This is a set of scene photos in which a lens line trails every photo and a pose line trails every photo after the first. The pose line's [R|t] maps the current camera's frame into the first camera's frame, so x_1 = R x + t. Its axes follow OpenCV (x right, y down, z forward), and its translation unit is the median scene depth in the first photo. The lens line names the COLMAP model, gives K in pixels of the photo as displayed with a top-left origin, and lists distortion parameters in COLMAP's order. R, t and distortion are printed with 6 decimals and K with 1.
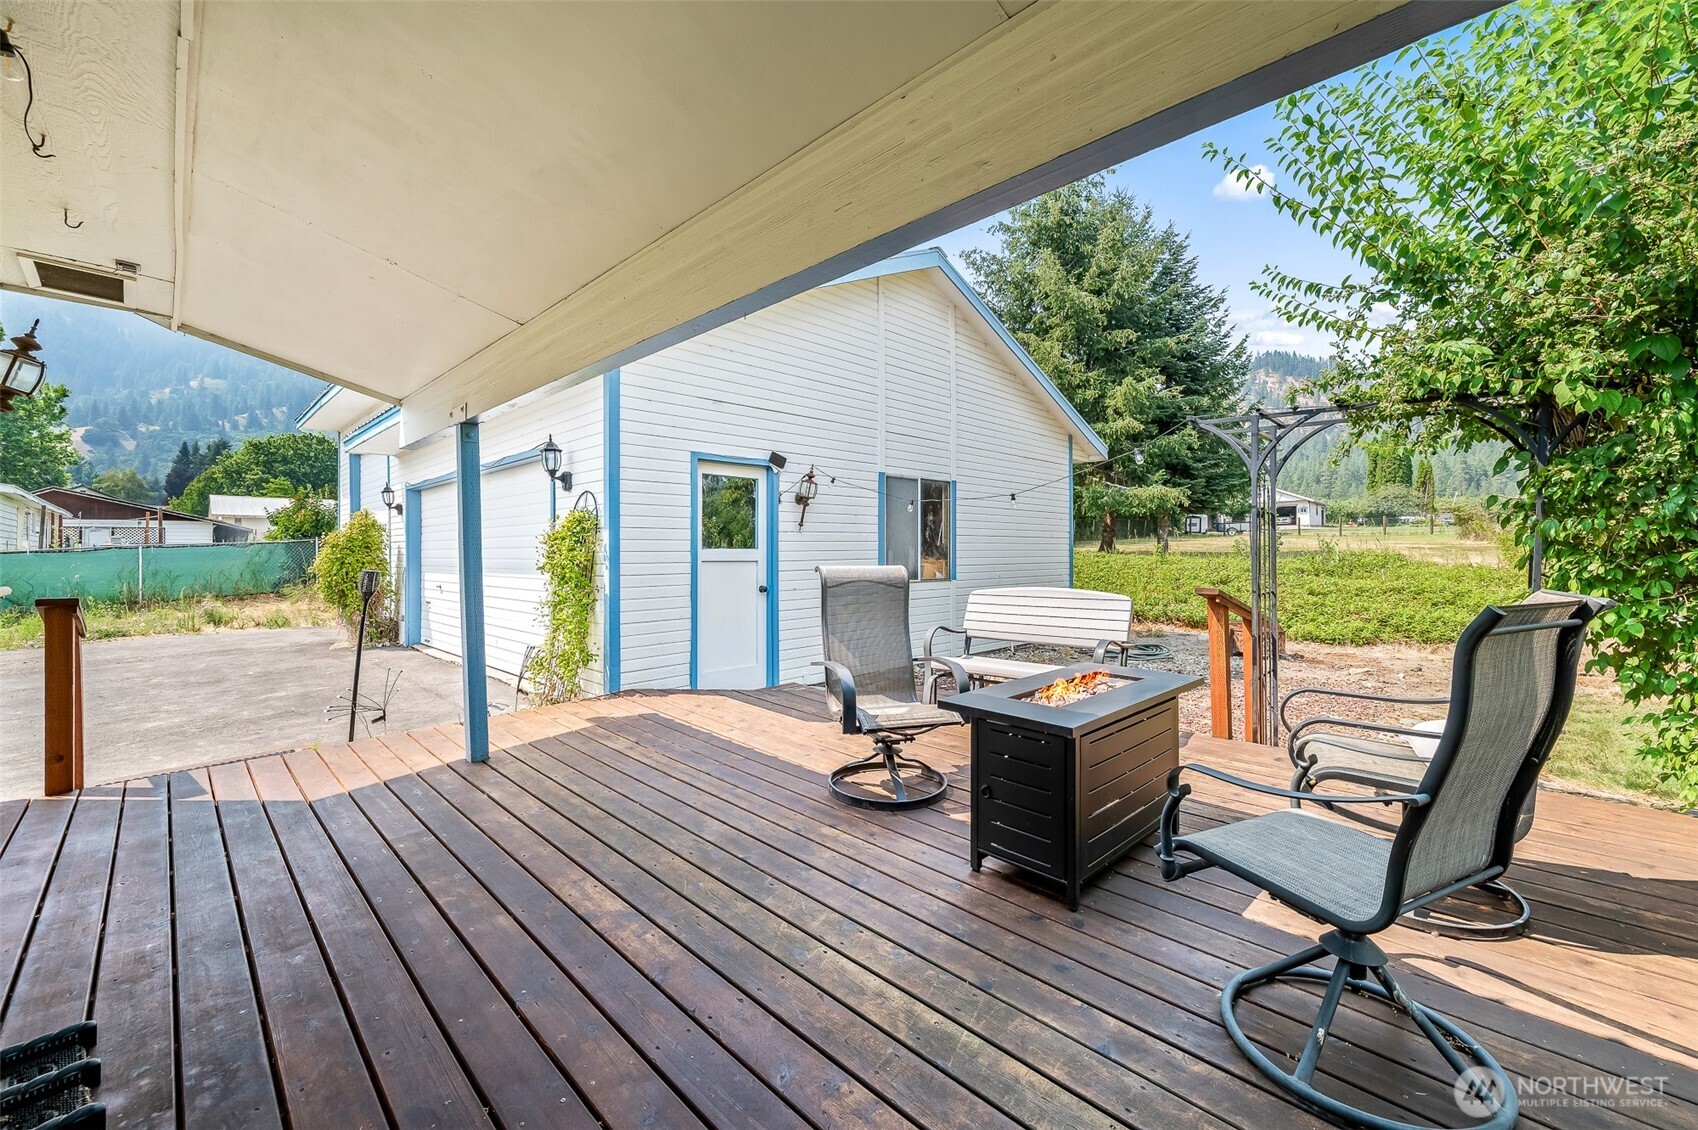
lens RADIAL K [[683.9, 0, 849.0], [0, 683.9, 565.0], [0, 0, 1]] dist [0.001887, 0.000126]
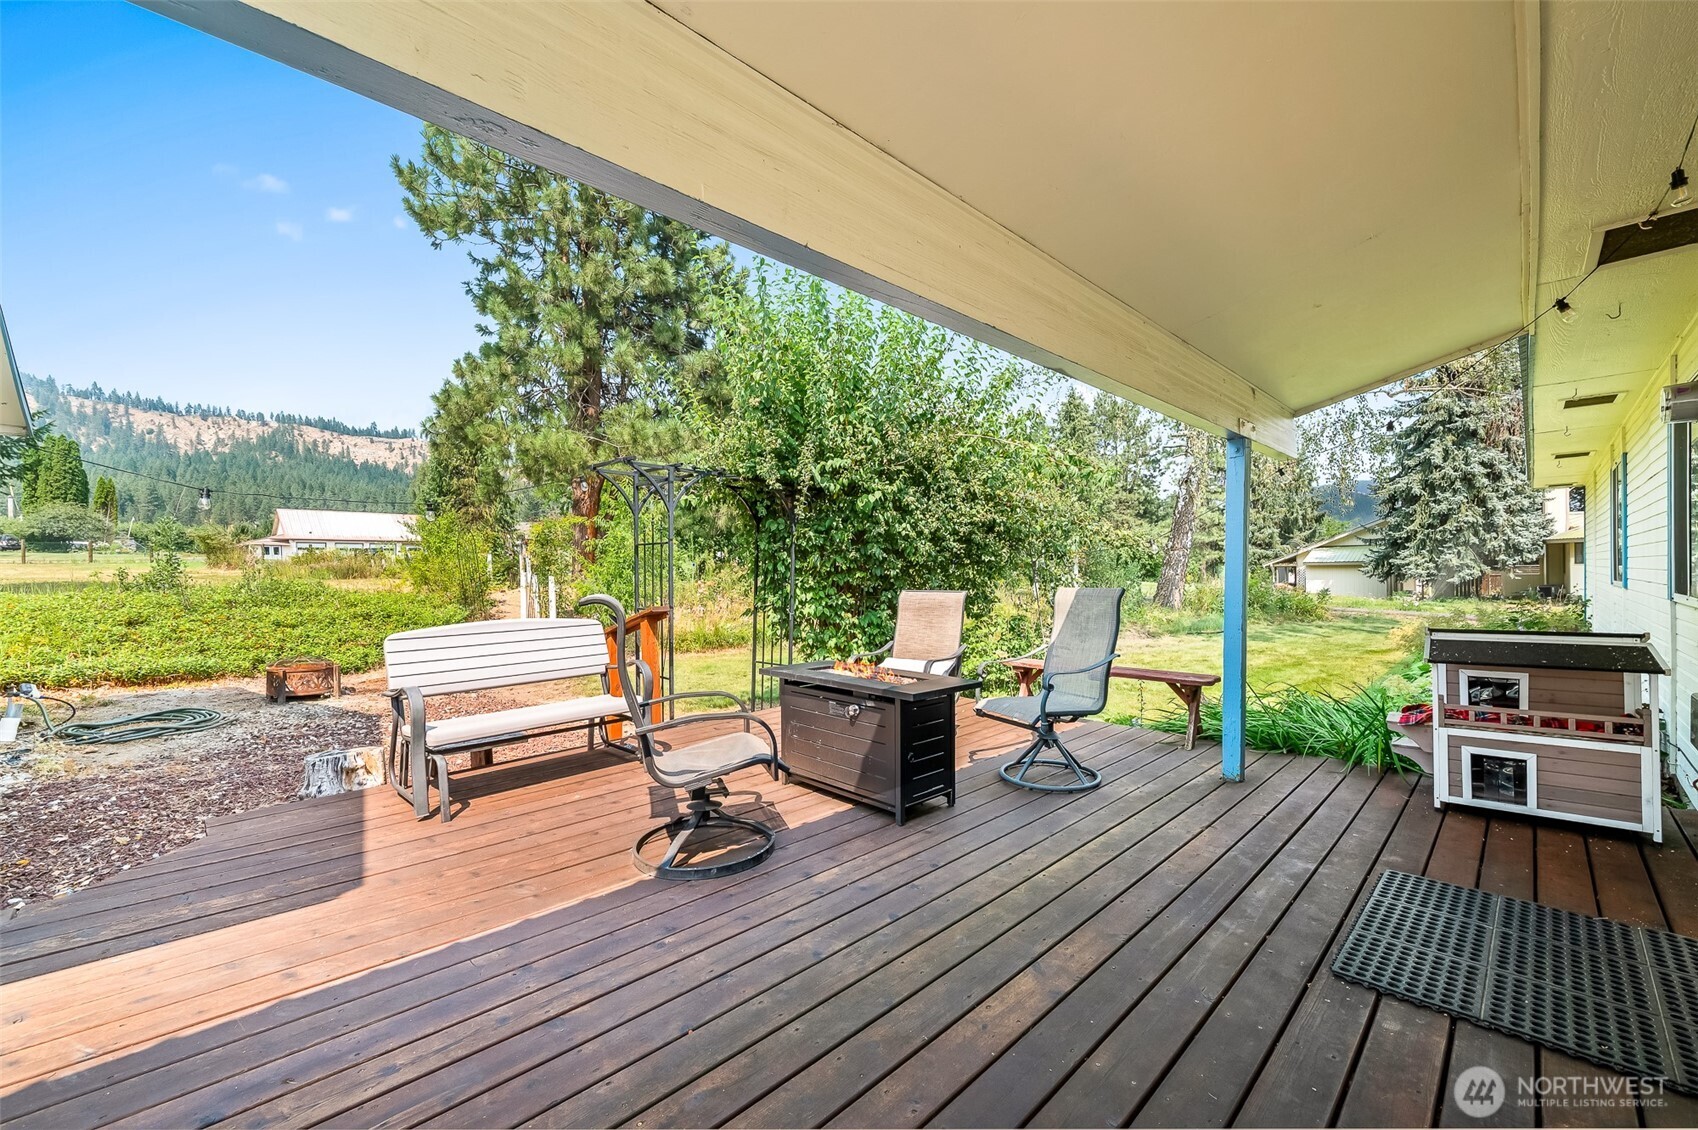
lens RADIAL K [[683.9, 0, 849.0], [0, 683.9, 565.0], [0, 0, 1]] dist [0.001887, 0.000126]
pose [[0.004222, 0.014054, 0.999892, -0.999567], [0.029531, 0.999463, -0.014173, -0.018359], [-0.999555, 0.029587, 0.003805, 0.992177]]
